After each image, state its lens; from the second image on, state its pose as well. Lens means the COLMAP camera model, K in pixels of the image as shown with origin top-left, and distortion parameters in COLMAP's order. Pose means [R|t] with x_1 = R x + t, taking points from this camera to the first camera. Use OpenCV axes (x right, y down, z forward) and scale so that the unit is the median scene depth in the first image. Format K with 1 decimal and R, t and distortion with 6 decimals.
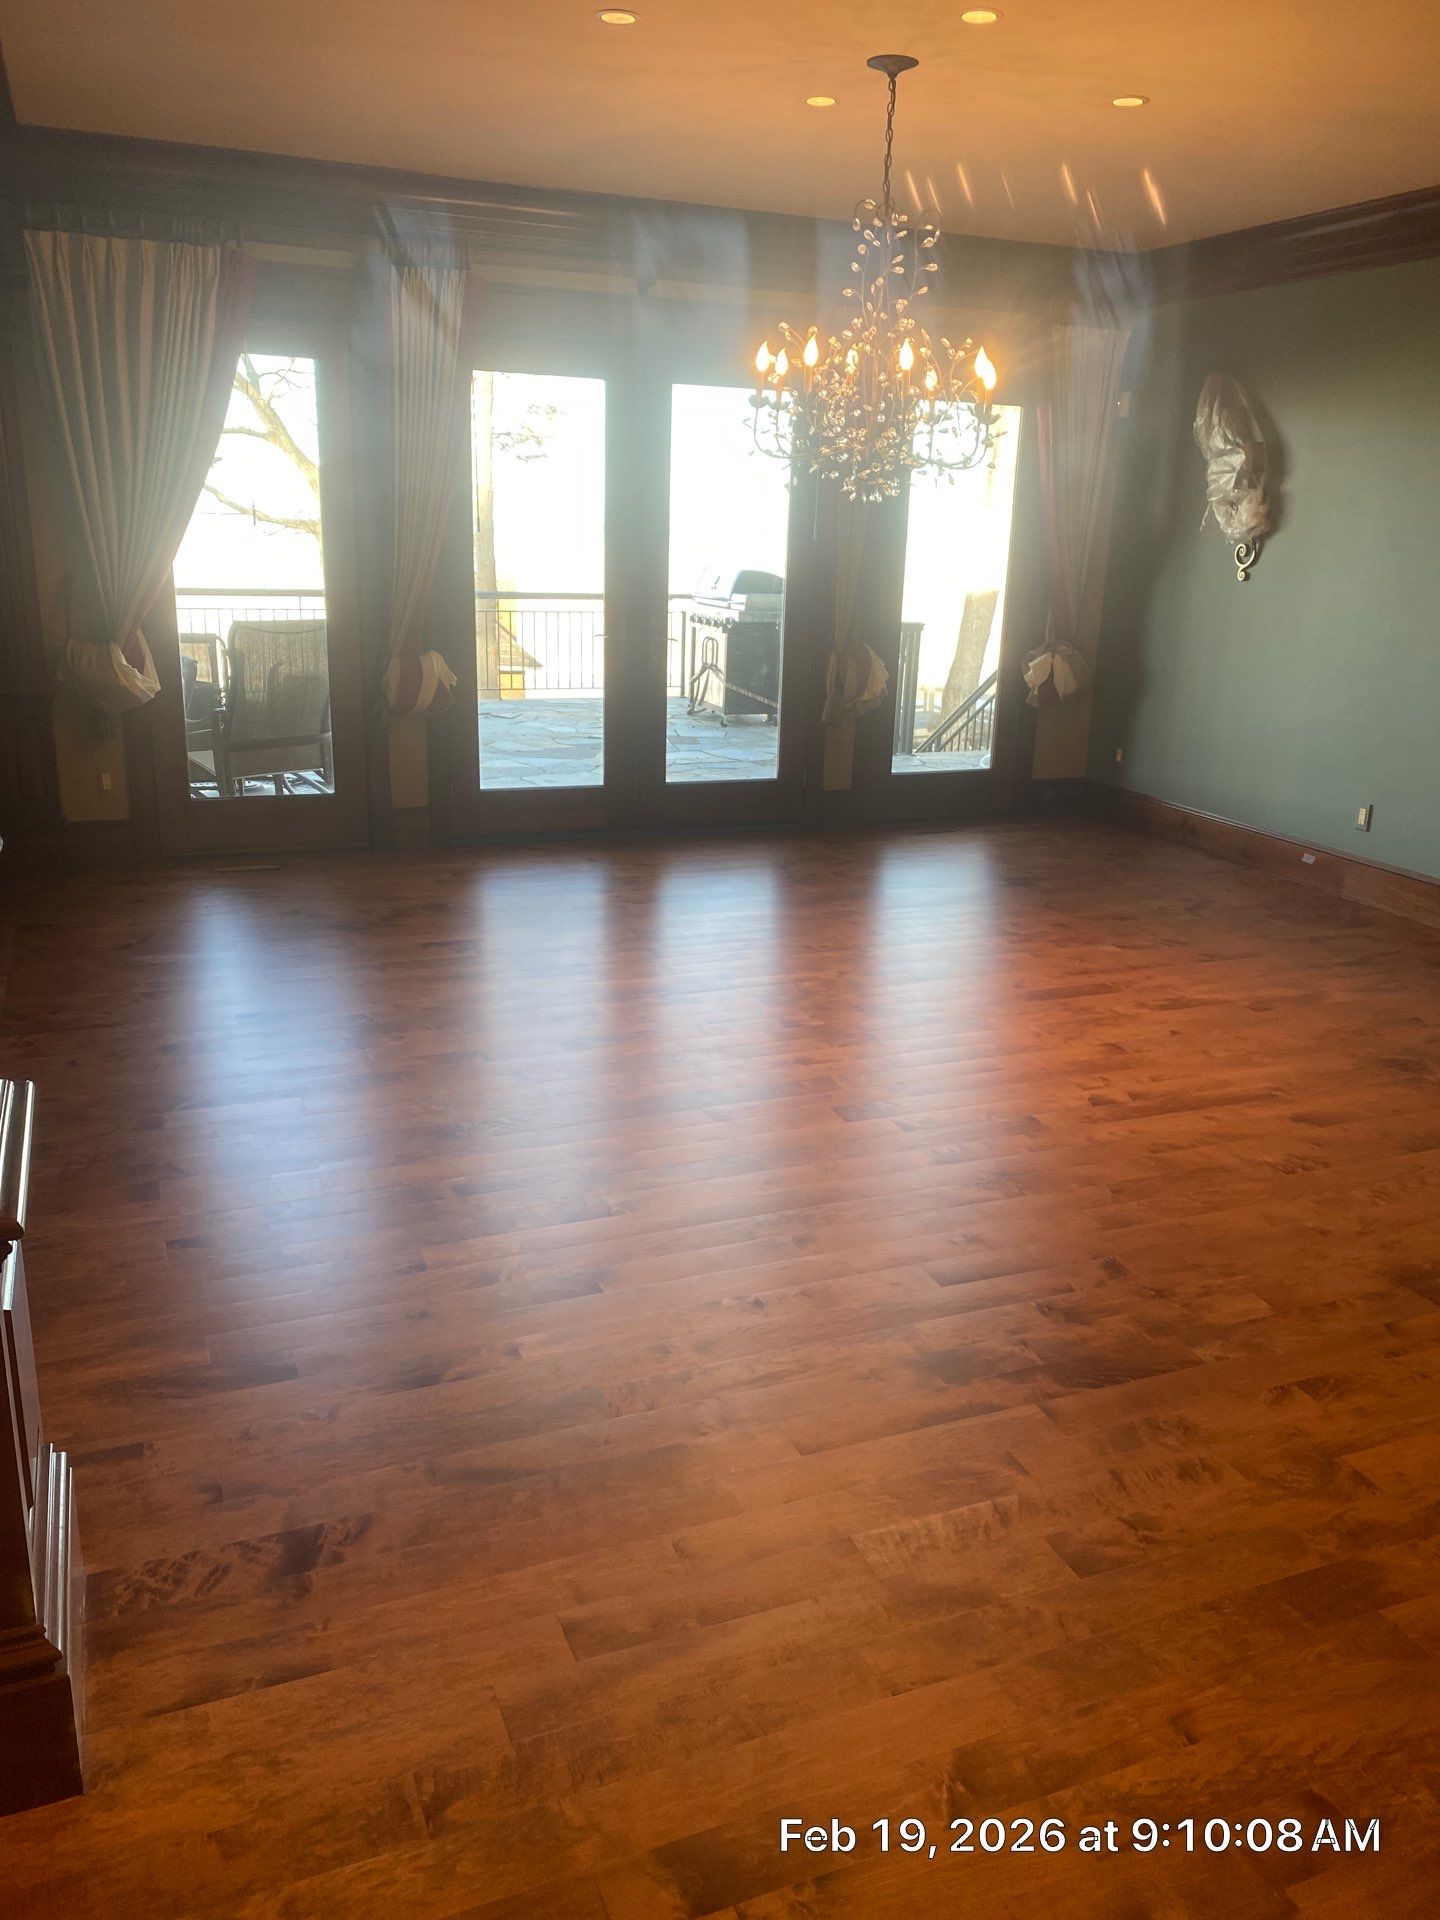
lens RADIAL K [[1485.9, 0, 740.3], [0, 1485.9, 1016.5], [0, 0, 1]] dist [0.043336, -0.040839]
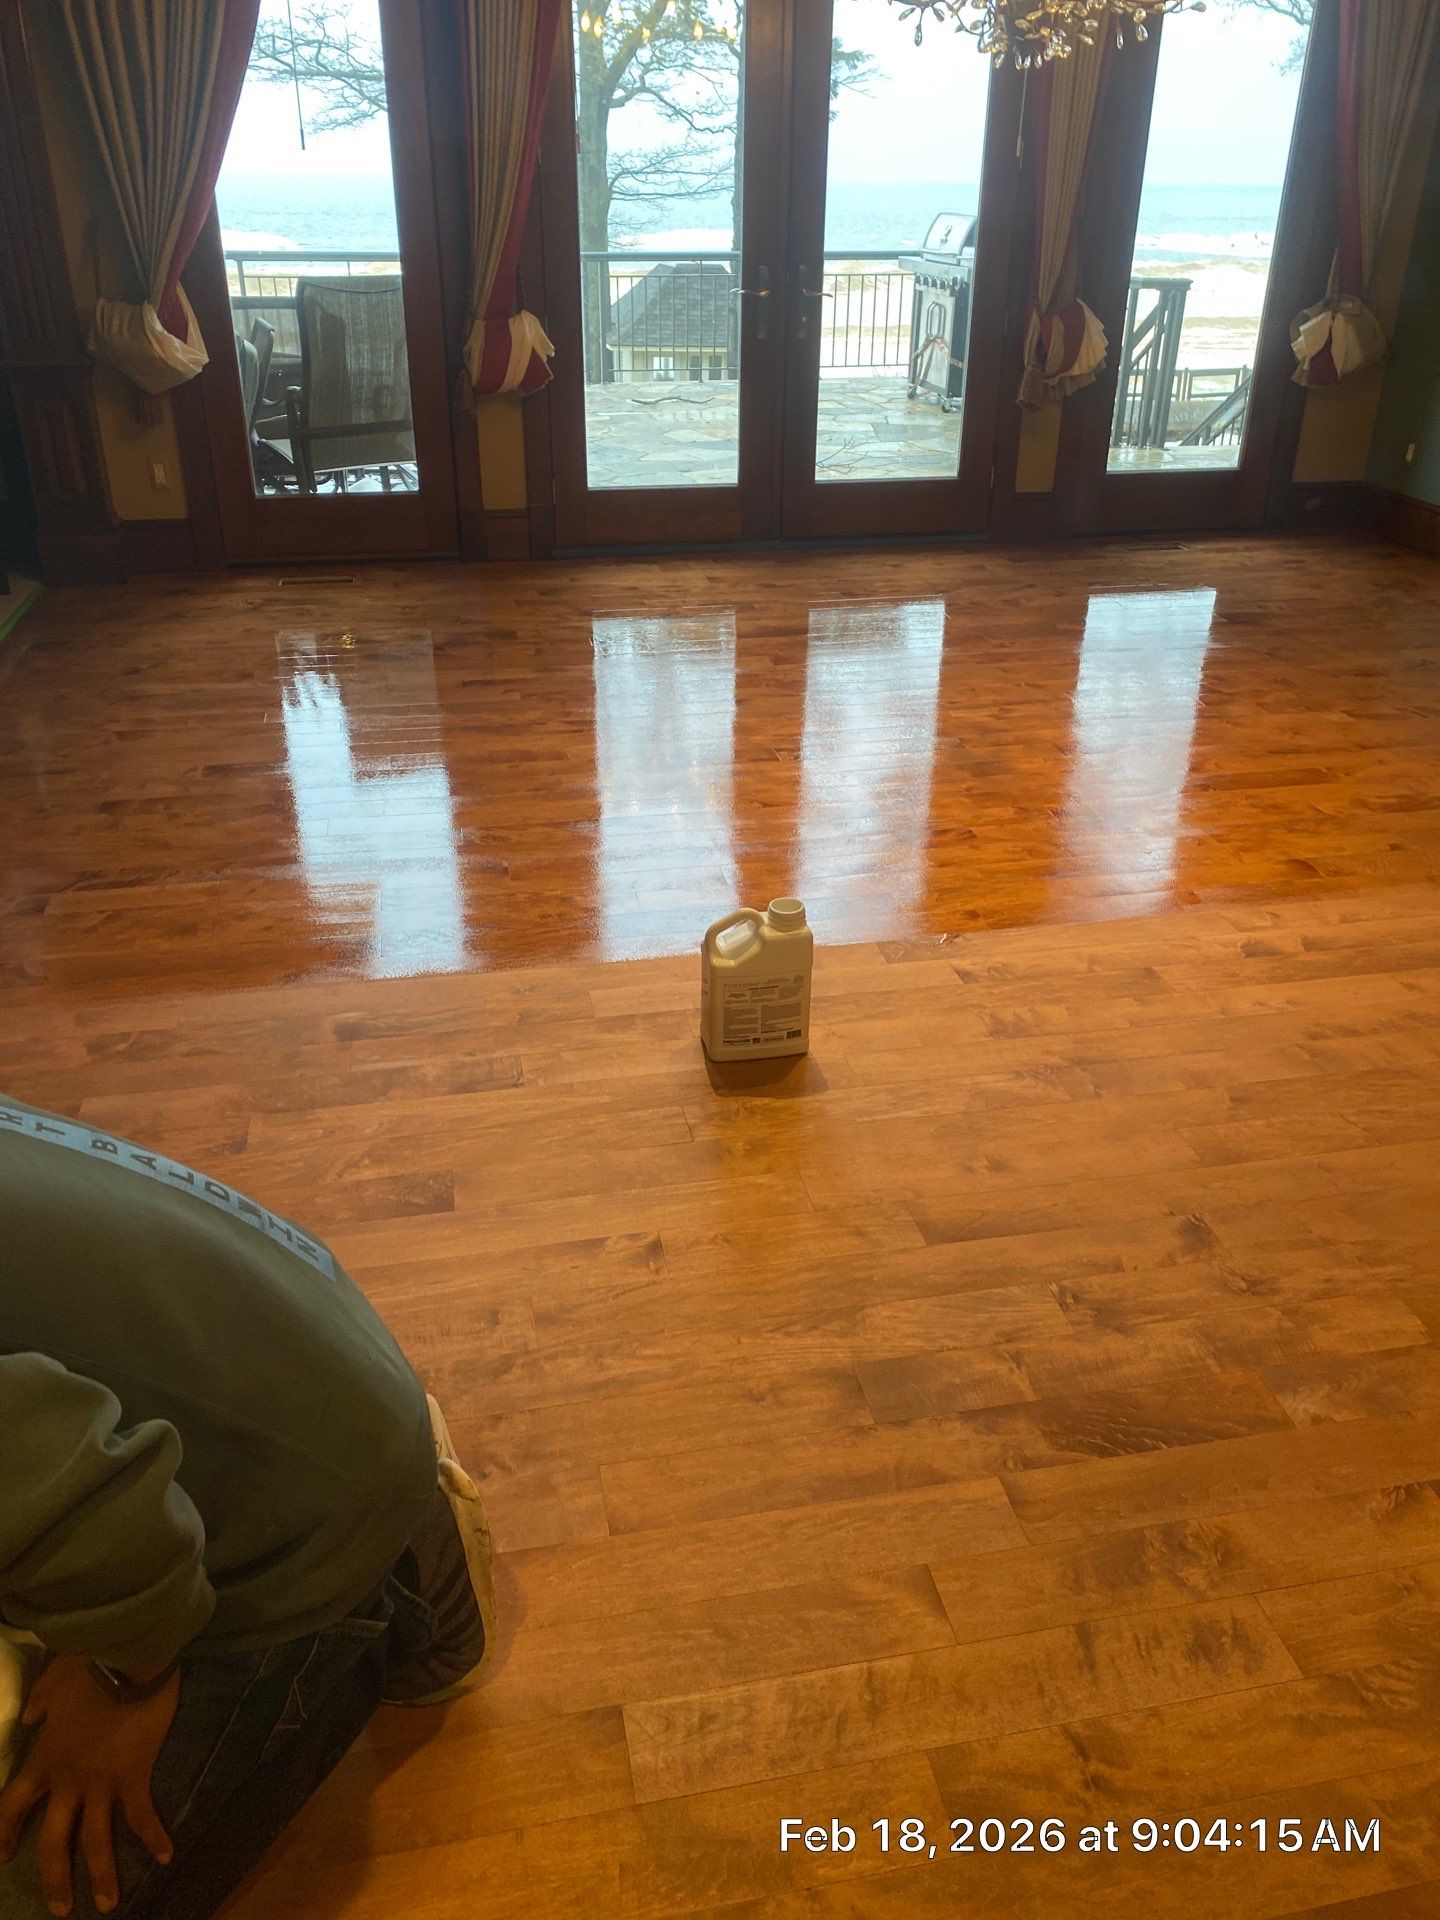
lens RADIAL K [[1485.9, 0, 728.8], [0, 1485.9, 961.4], [0, 0, 1]] dist [0.043336, -0.040839]
pose [[0.980537, 0.071481, -0.182861, 0.156916], [-0.041908, 0.986104, 0.160756, -0.055648], [0.191811, -0.149964, 0.969907, 0.314386]]
